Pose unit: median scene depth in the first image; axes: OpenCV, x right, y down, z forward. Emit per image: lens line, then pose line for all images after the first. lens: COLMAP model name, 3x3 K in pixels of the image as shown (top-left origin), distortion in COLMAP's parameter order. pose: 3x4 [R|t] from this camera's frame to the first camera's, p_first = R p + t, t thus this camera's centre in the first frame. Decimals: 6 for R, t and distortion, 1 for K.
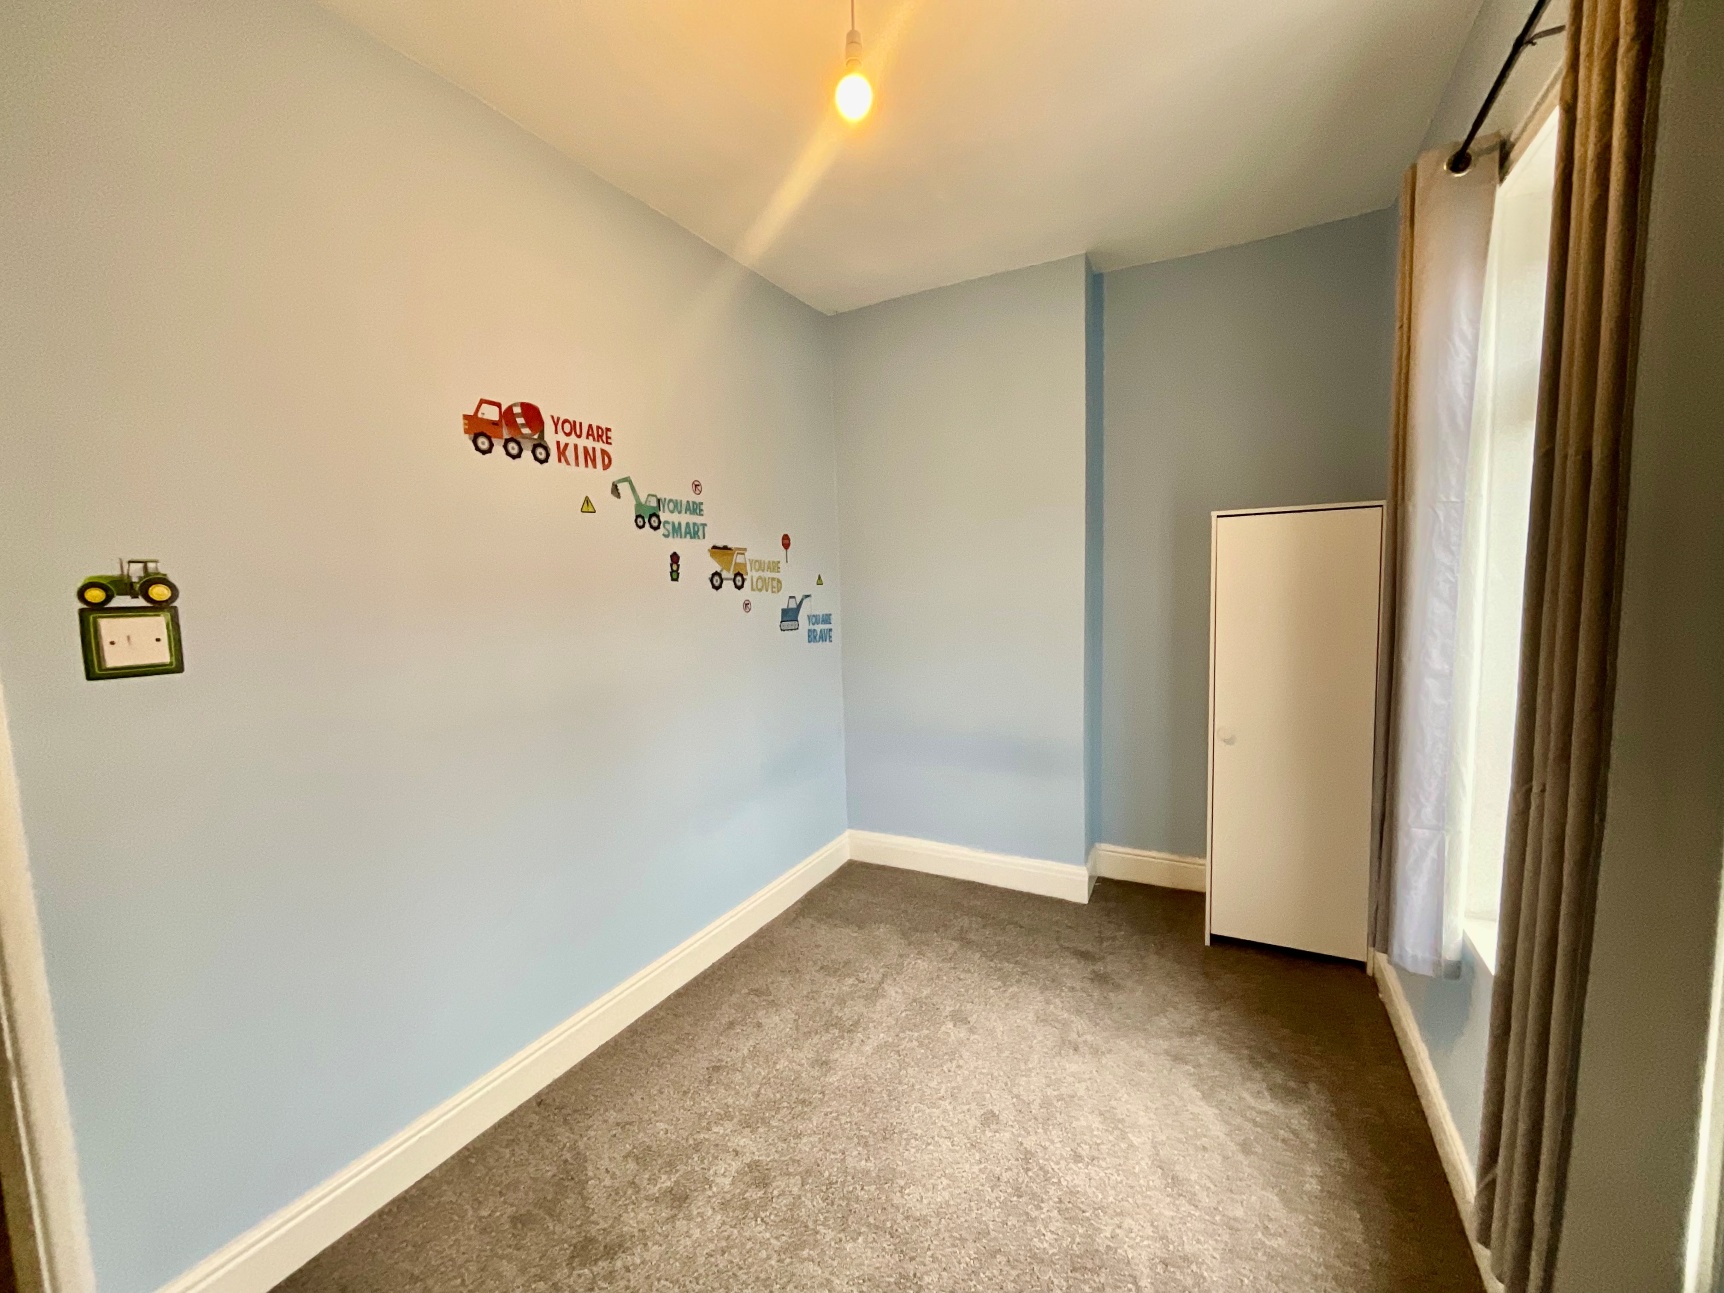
lens RADIAL K [[691.2, 0, 862.0], [0, 691.2, 646.5], [0, 0, 1]] dist [0.000078, 0.000280]
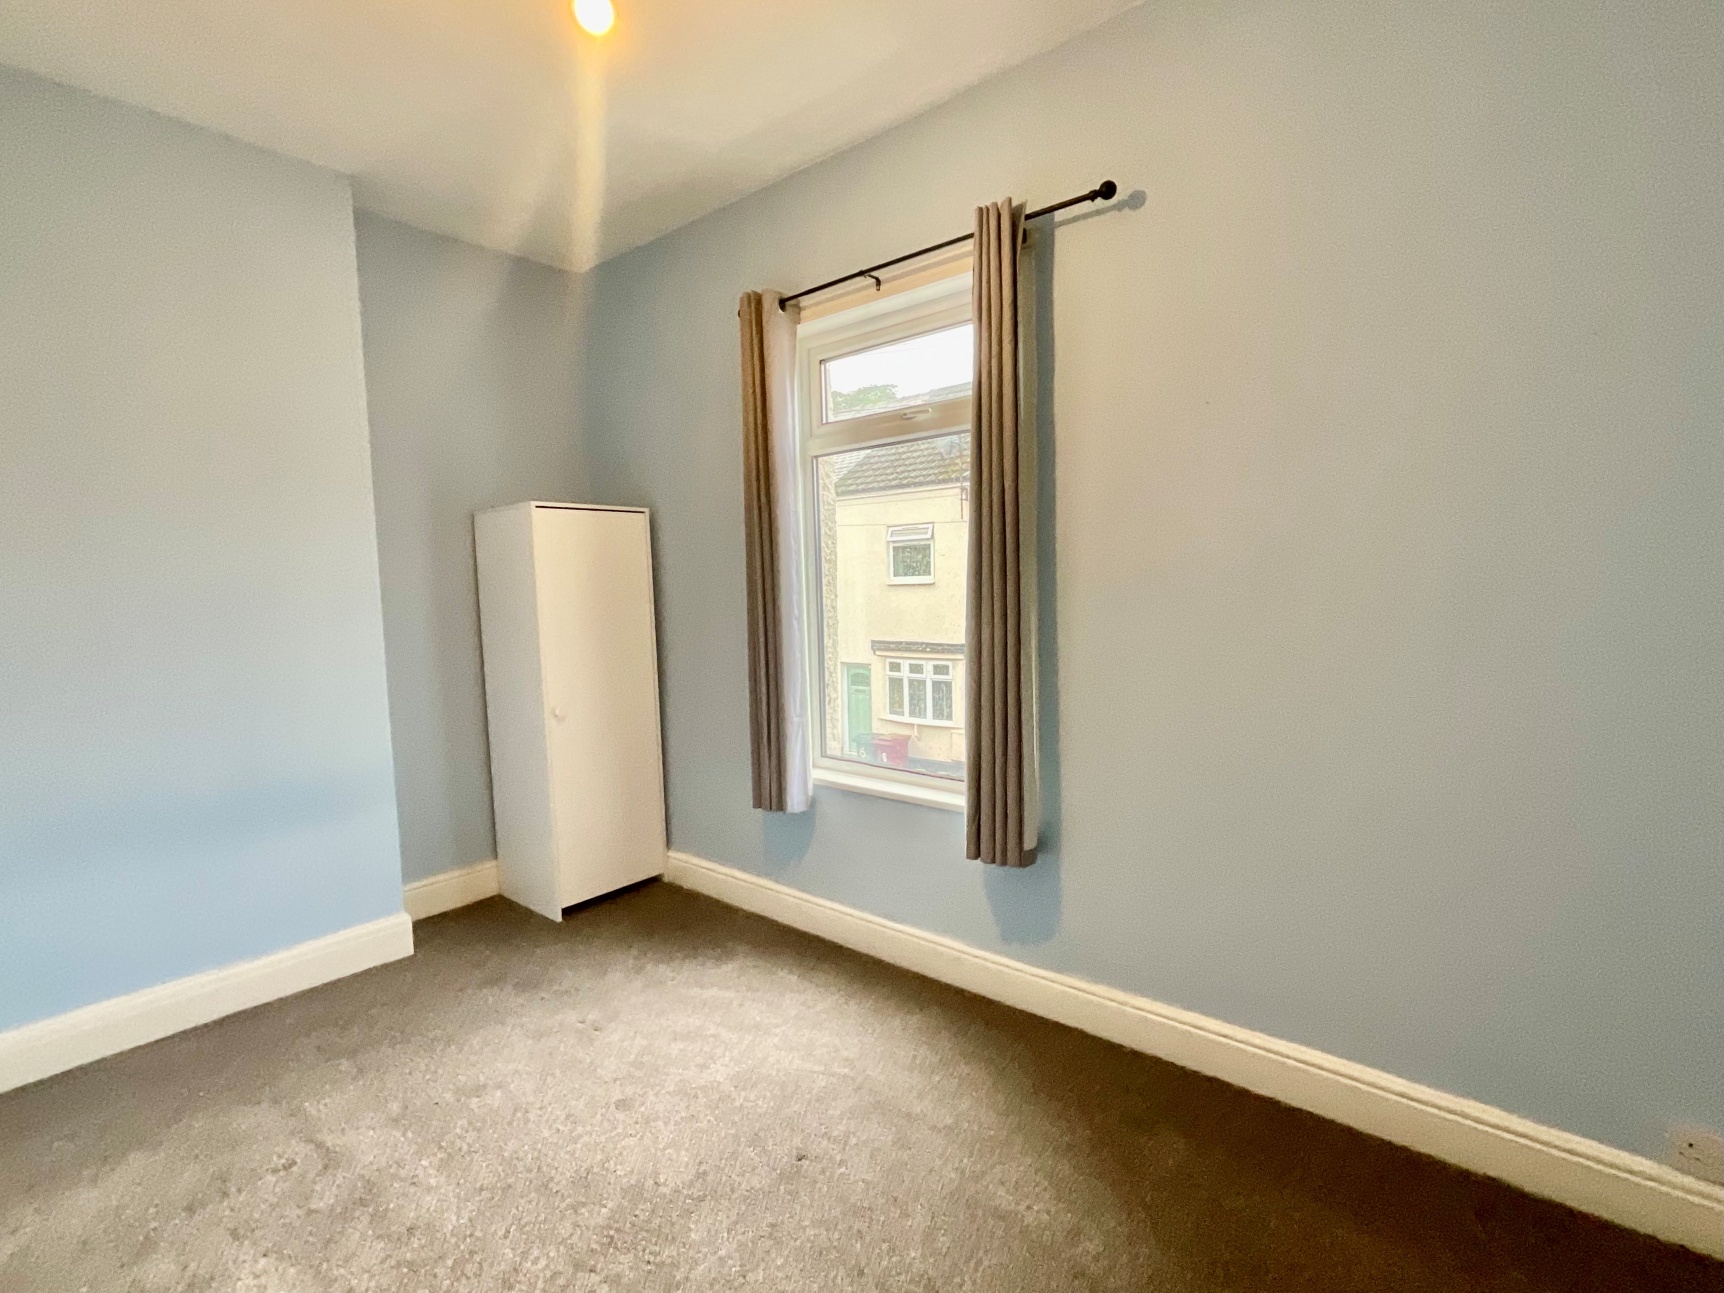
lens RADIAL K [[807.7, 0, 862.0], [0, 807.7, 646.5], [0, 0, 1]] dist [-0.020276, 0.000092]
pose [[0.212821, -0.047109, 0.975955, -0.606993], [0.111416, 0.993492, 0.023659, 0.052166], [-0.970718, 0.103702, 0.216685, 0.291207]]
